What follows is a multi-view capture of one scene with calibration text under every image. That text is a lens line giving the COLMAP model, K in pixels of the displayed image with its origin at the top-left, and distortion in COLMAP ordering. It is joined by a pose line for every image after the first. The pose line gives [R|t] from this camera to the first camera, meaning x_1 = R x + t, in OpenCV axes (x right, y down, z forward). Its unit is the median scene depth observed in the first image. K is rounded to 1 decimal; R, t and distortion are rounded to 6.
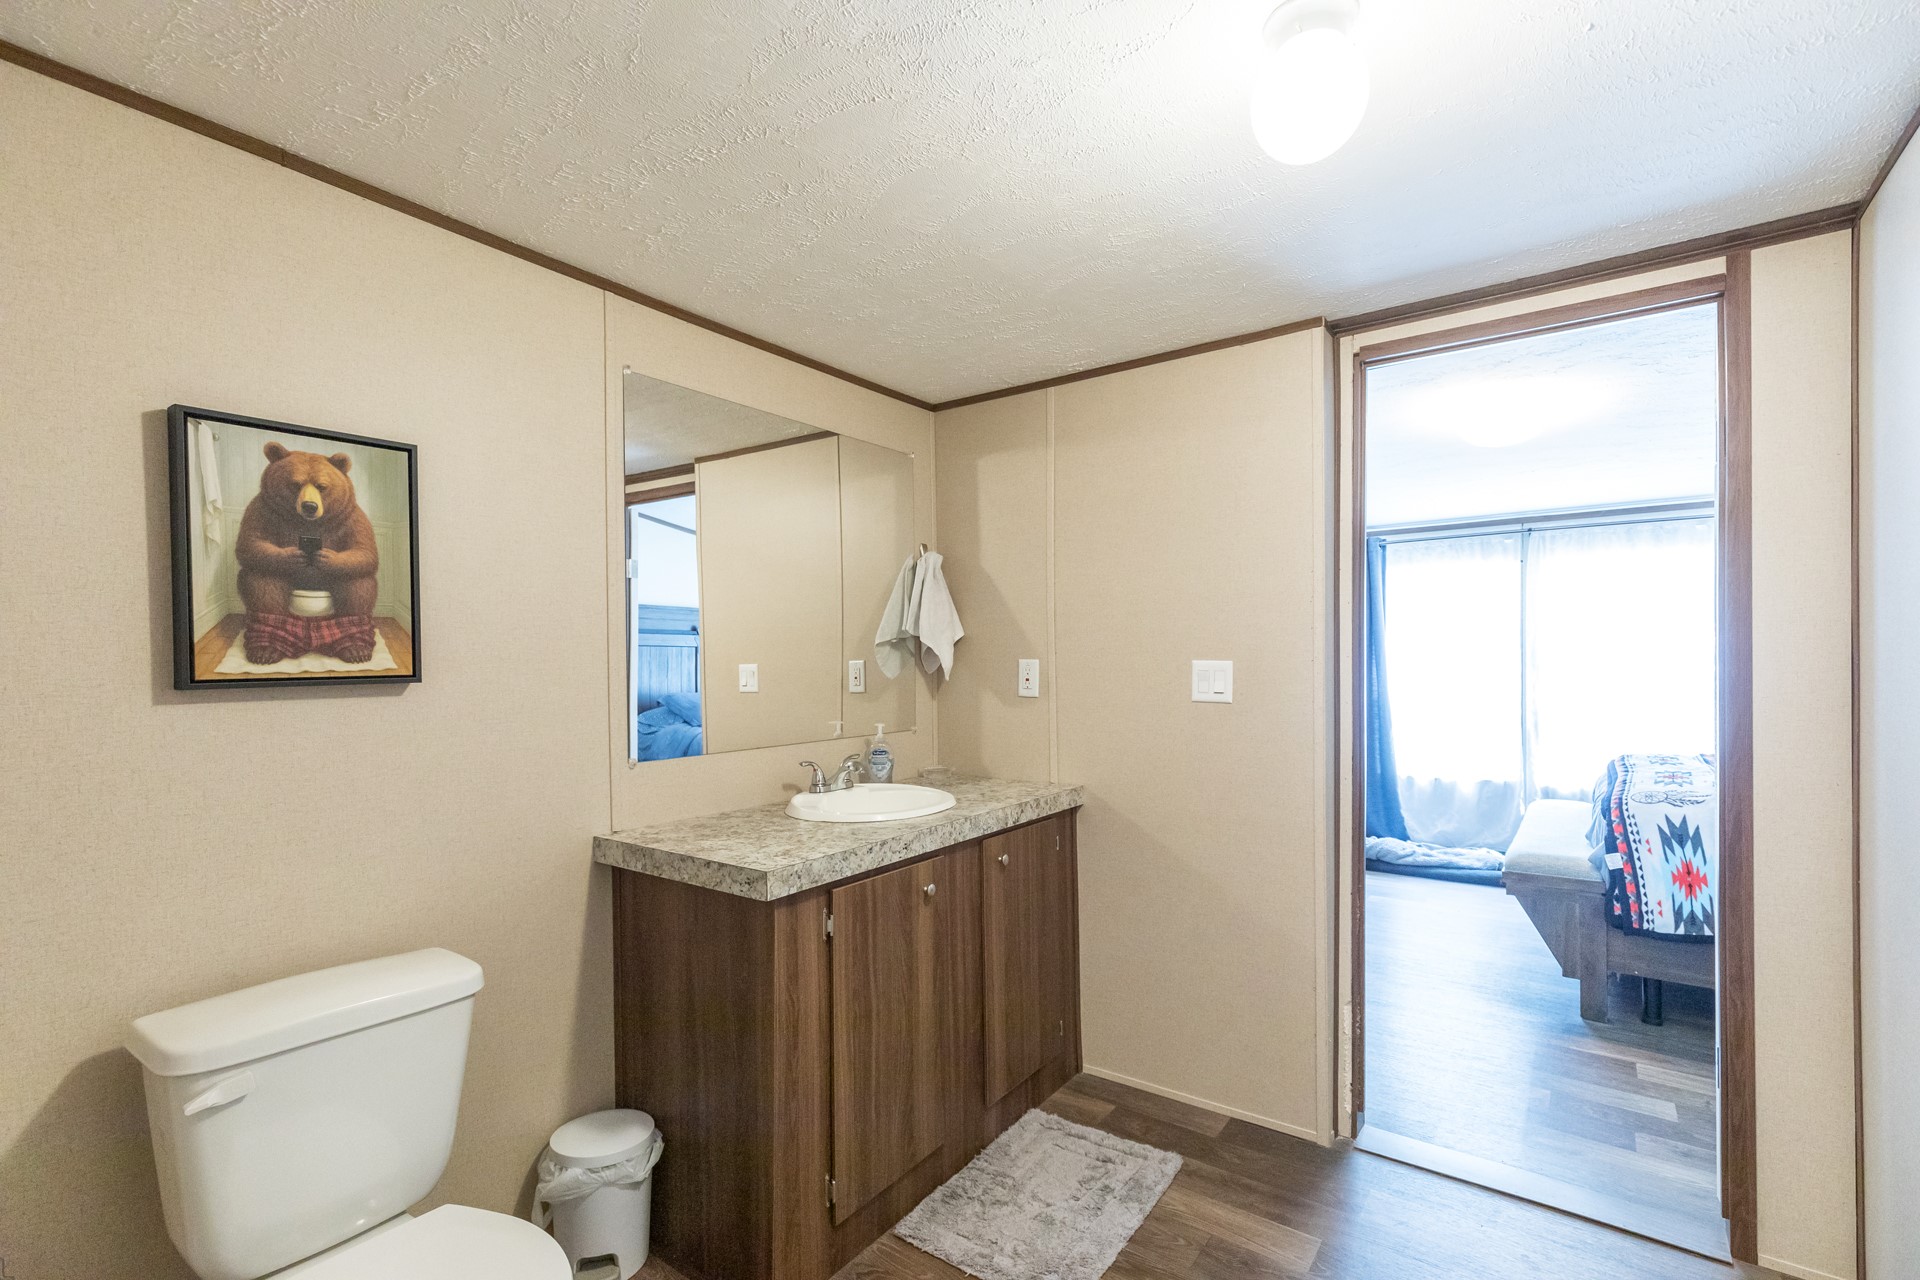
lens RADIAL K [[866.7, 0, 946.4], [0, 866.7, 656.9], [0, 0, 1]] dist [0.006034, 0.001680]
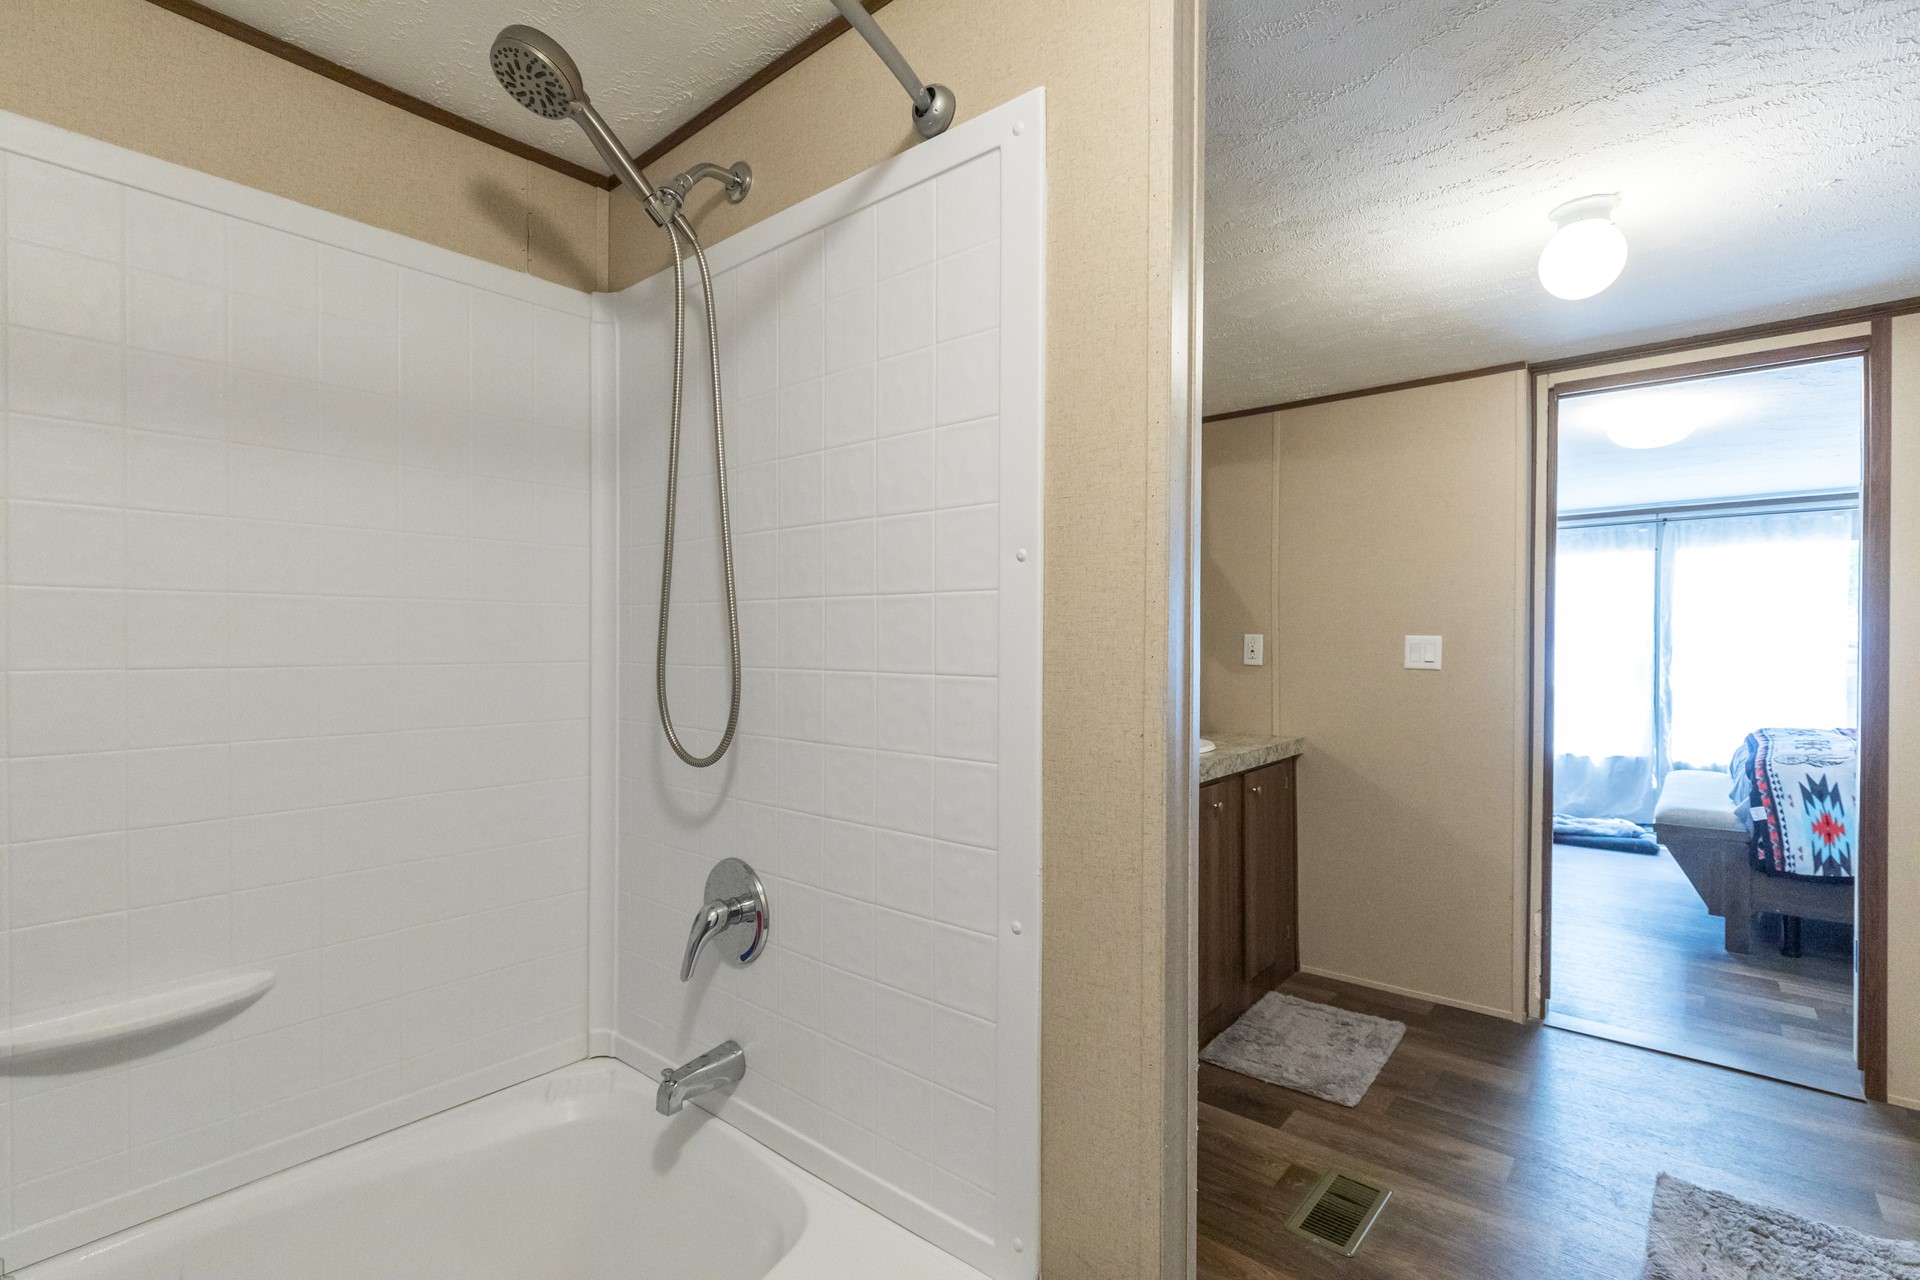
lens RADIAL K [[866.7, 0, 970.0], [0, 866.7, 641.8], [0, 0, 1]] dist [0.006034, 0.001680]
pose [[0.997952, 0.008908, -0.063347, -0.263413], [-0.008663, 0.999954, 0.004136, 0.013630], [0.063381, -0.003578, 0.997983, -0.282546]]
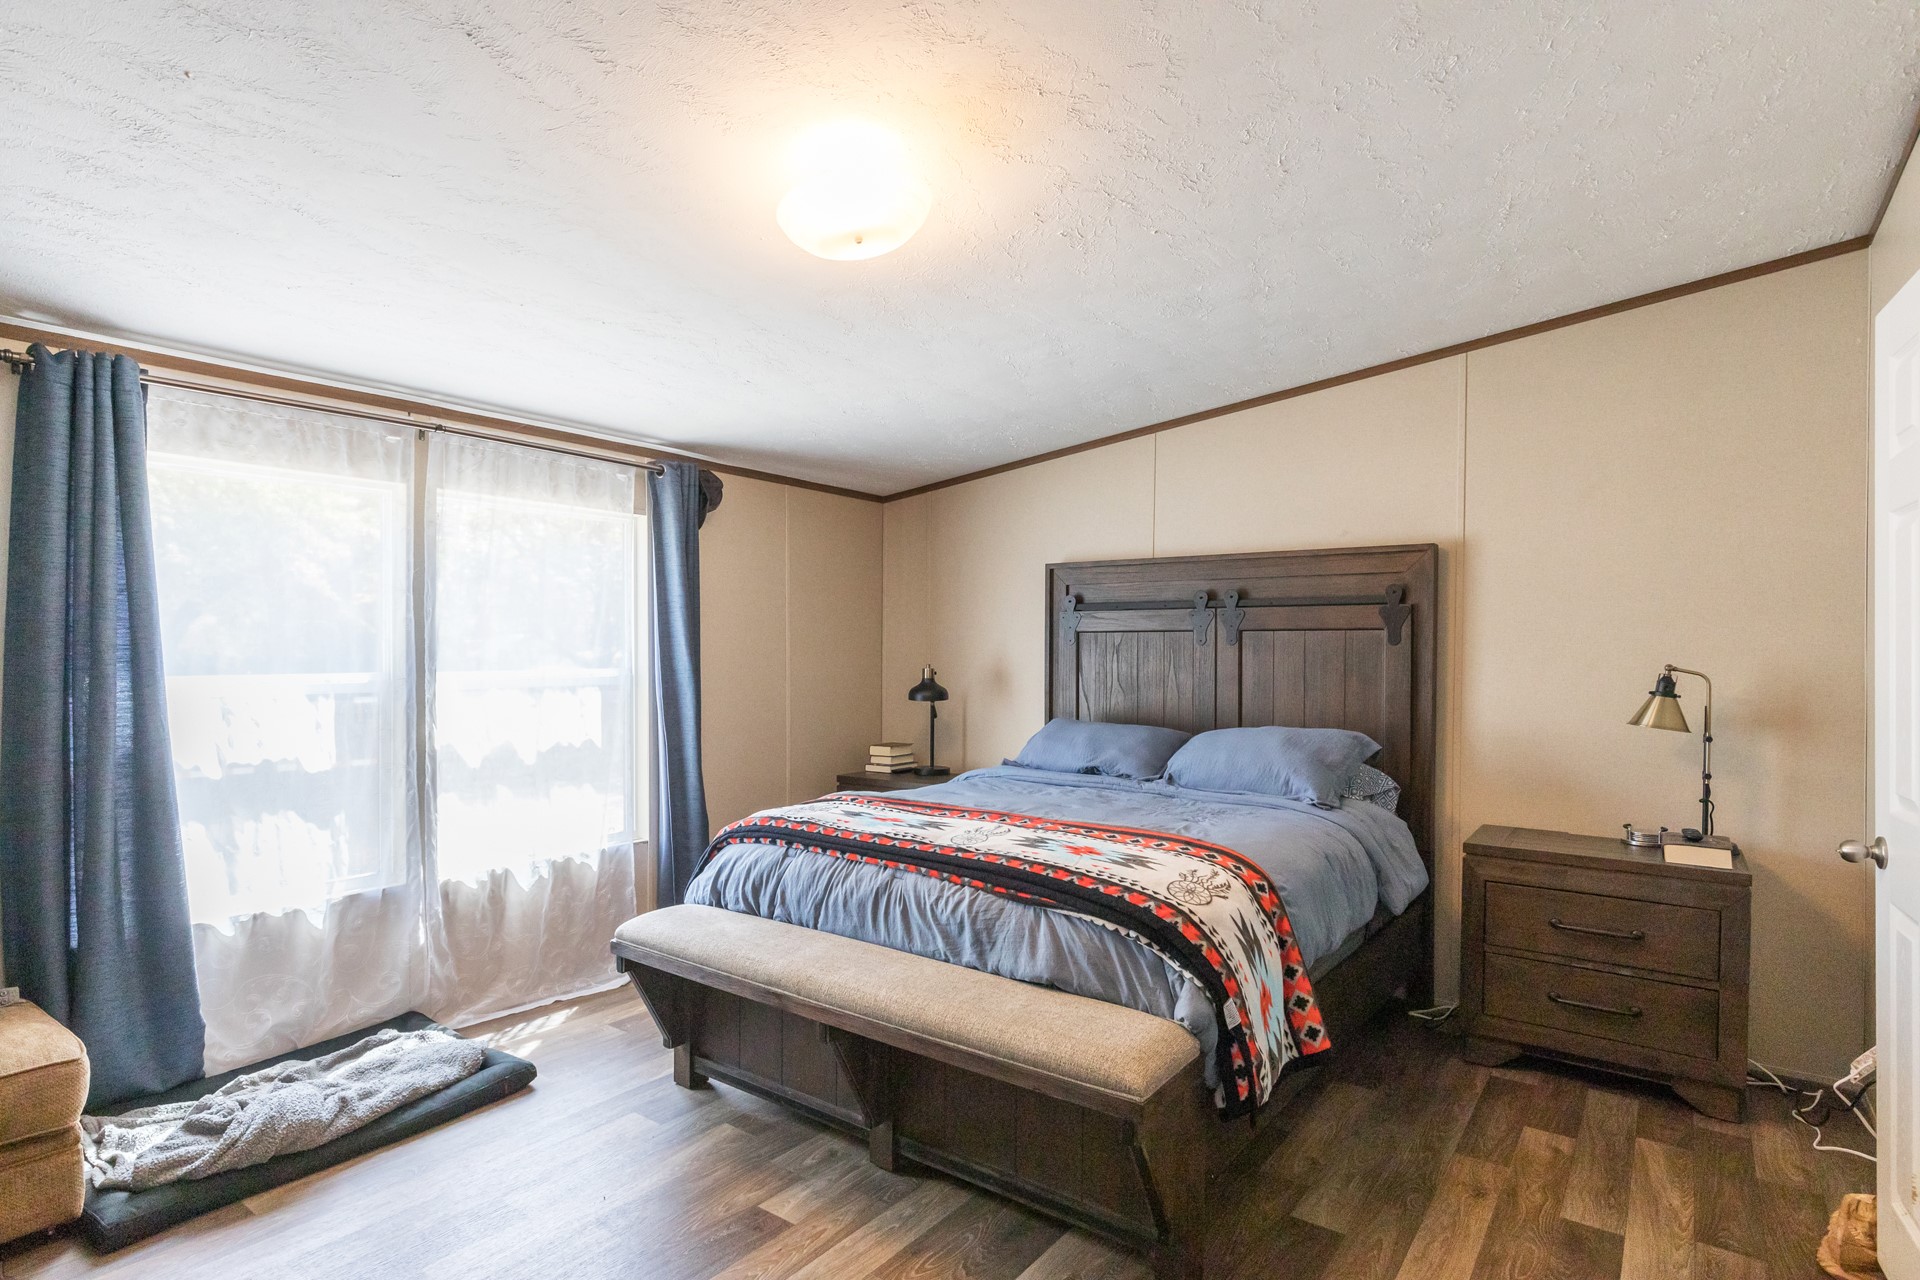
lens RADIAL K [[1004.6, 0, 955.3], [0, 1004.6, 654.6], [0, 0, 1]] dist [-0.003258, -0.000320]
pose [[0.014075, -0.001268, 0.999900, 0.082530], [-0.012902, 0.999916, 0.001450, -0.015326], [-0.999818, -0.012921, 0.014058, 1.632792]]
